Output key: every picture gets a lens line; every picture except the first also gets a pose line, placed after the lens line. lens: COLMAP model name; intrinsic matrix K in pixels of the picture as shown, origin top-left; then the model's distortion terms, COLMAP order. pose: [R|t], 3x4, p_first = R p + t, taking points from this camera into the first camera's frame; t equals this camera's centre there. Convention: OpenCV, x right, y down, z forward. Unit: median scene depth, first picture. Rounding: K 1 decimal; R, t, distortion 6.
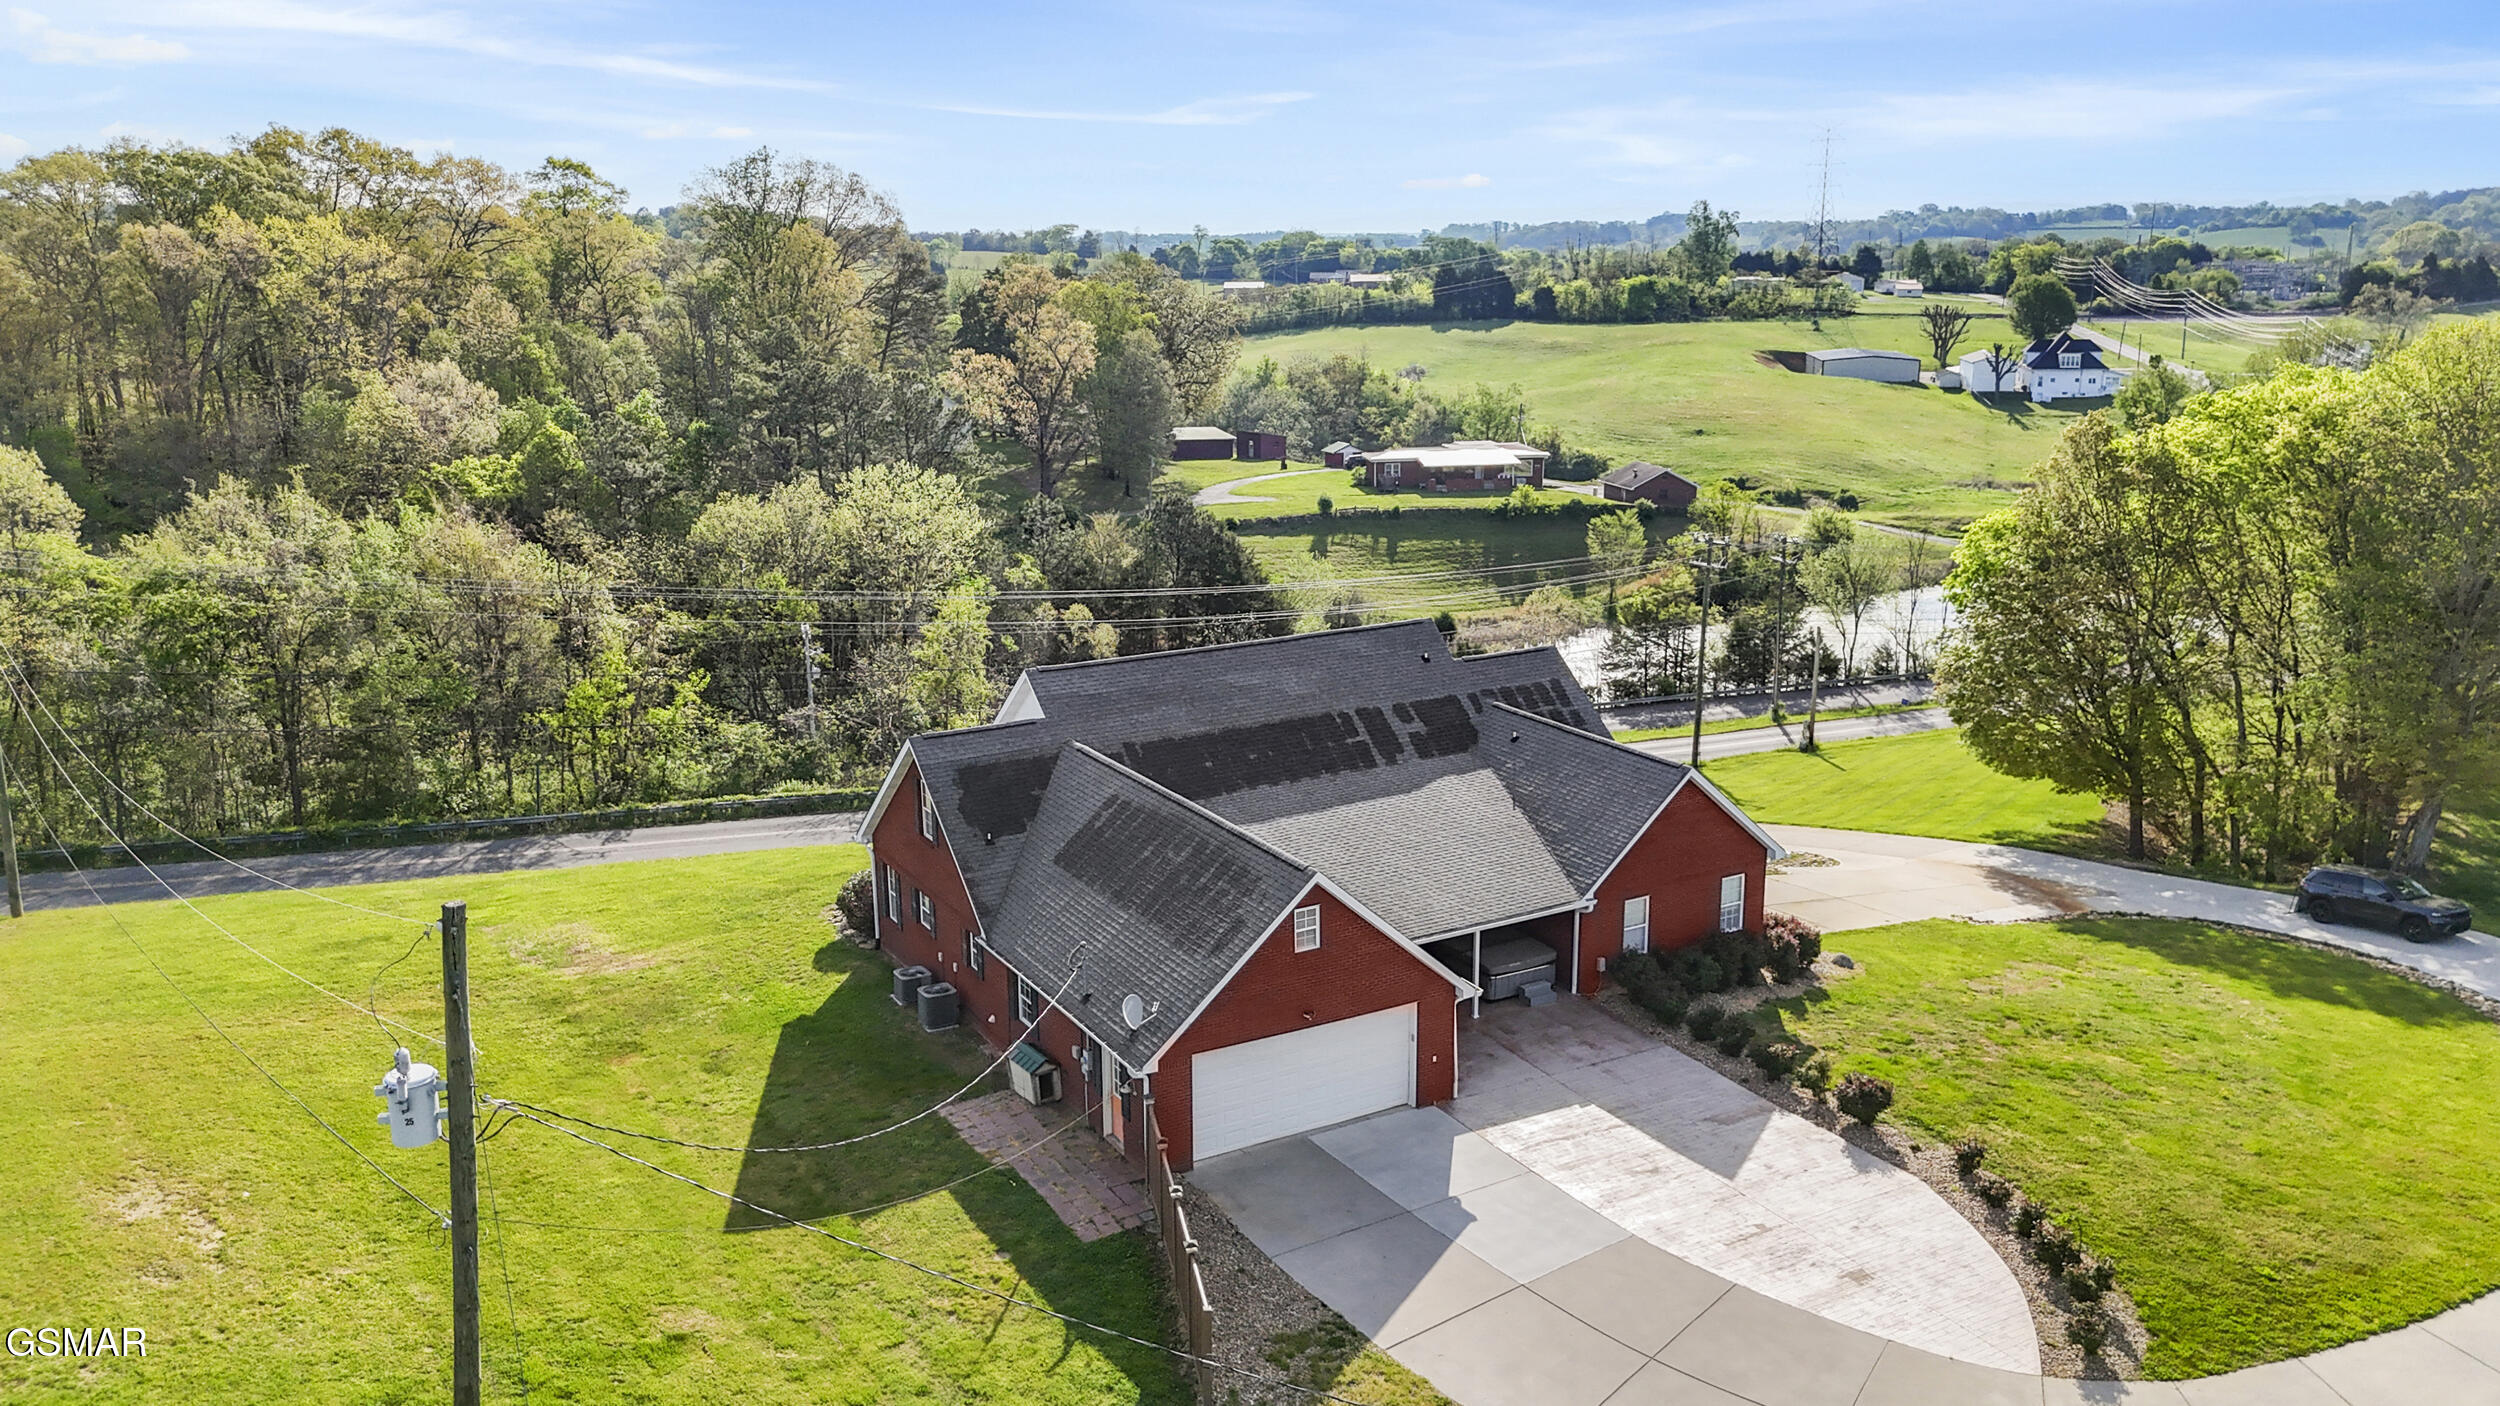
lens RADIAL K [[1845.8, 0, 1250.0], [0, 1845.8, 703.0], [0, 0, 1]] dist [0.005383, 0.002495]
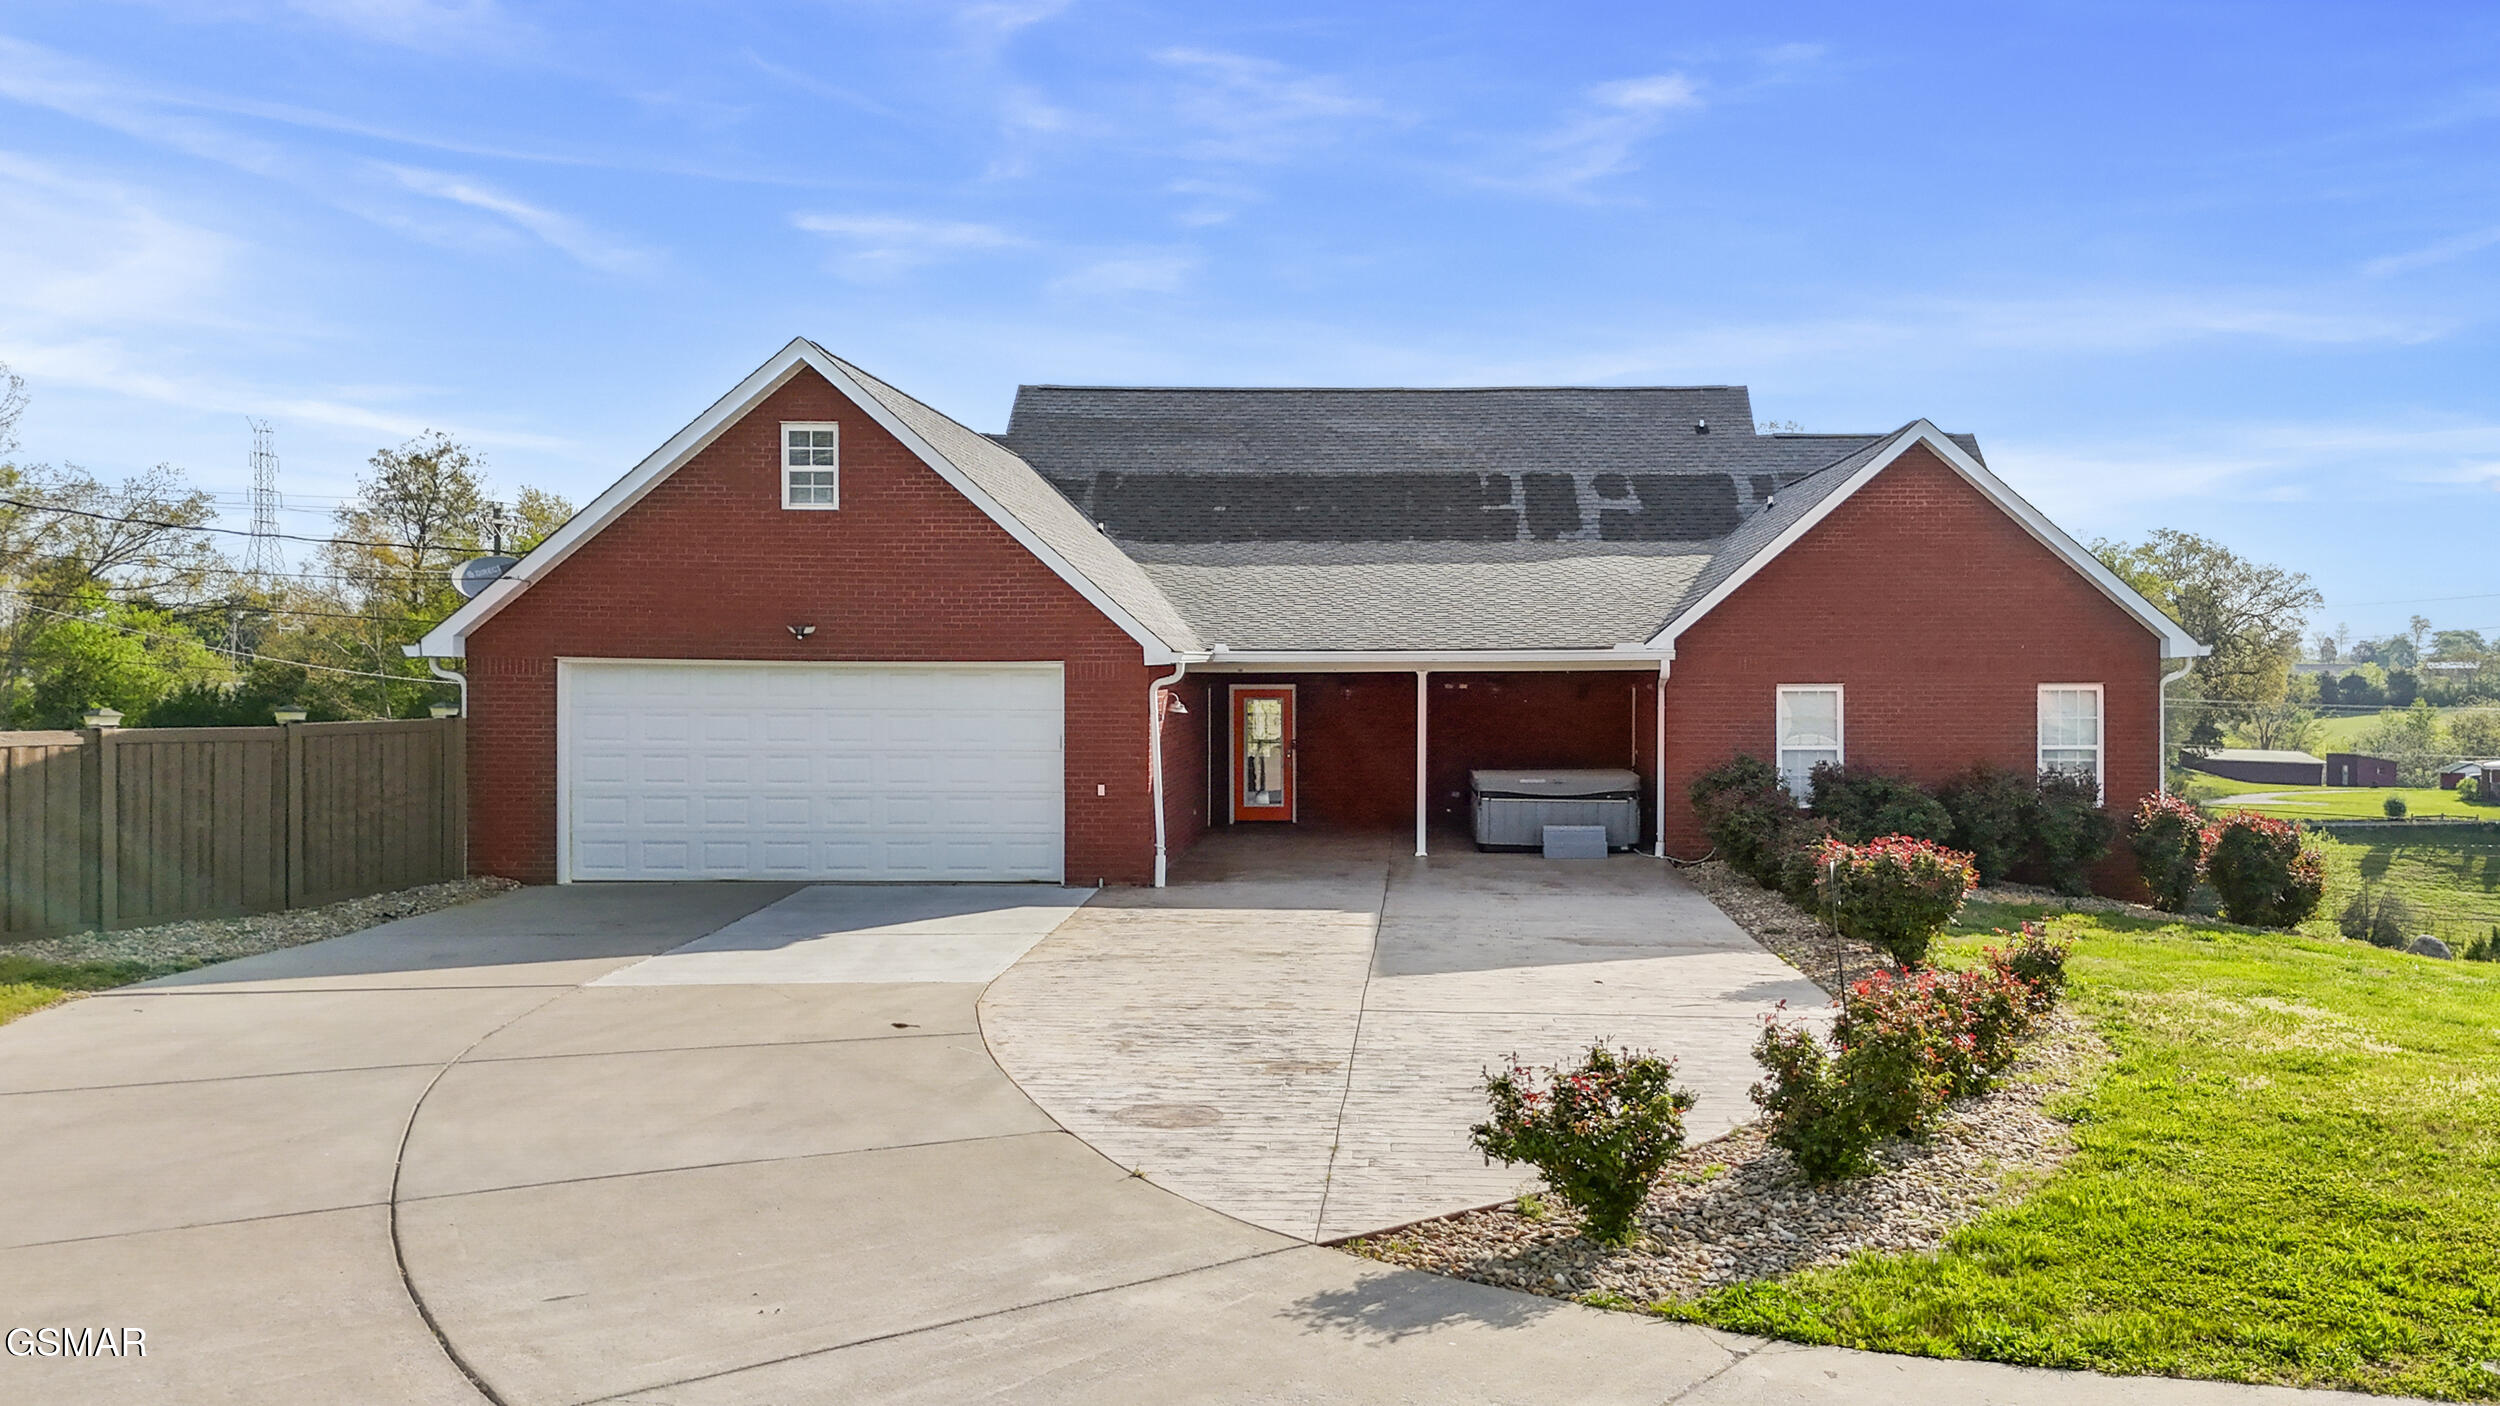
lens RADIAL K [[1973.3, 0, 1250.0], [0, 1973.3, 703.0], [0, 0, 1]] dist [-0.002396, -0.000905]
pose [[0.849280, 0.029412, -0.527123, 0.326447], [-0.132662, 0.978300, -0.159153, 0.193516], [0.511003, 0.205094, 0.834753, 0.433558]]
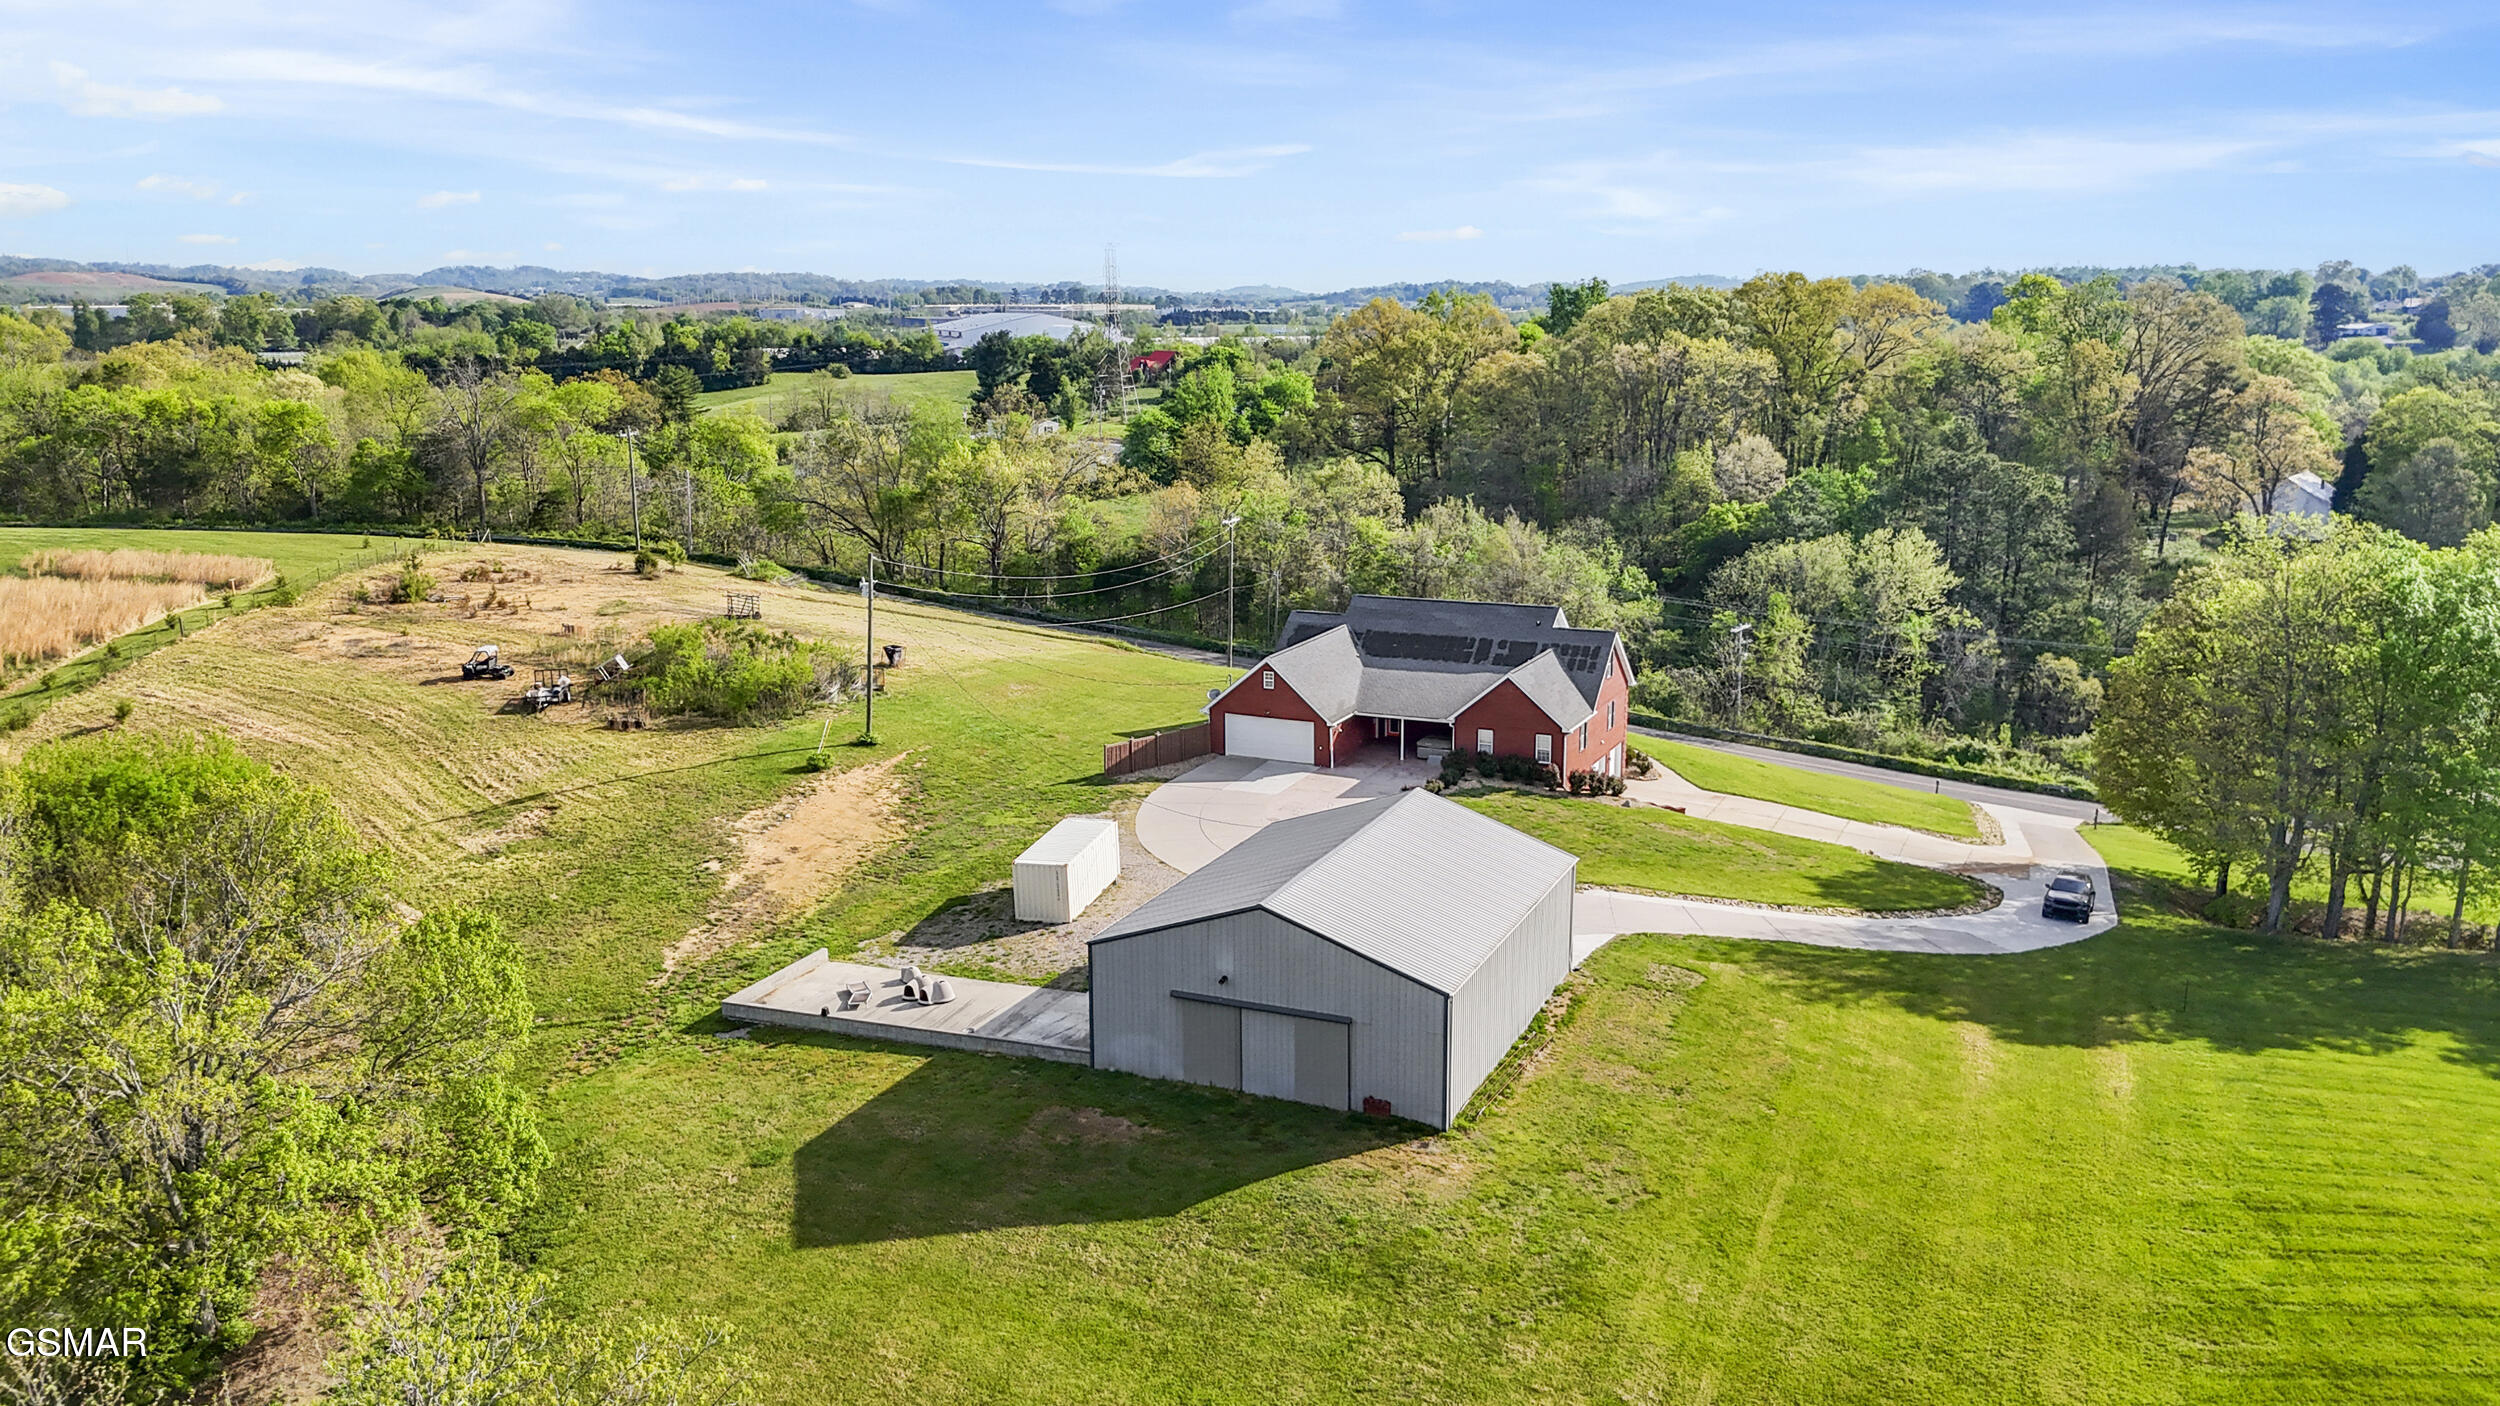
lens RADIAL K [[1973.3, 0, 1250.0], [0, 1973.3, 703.0], [0, 0, 1]] dist [-0.002396, -0.000905]
pose [[0.583323, 0.202490, -0.786595, 1.663714], [-0.185621, 0.976032, 0.113604, -0.121173], [0.790746, 0.079741, 0.606928, -0.550573]]
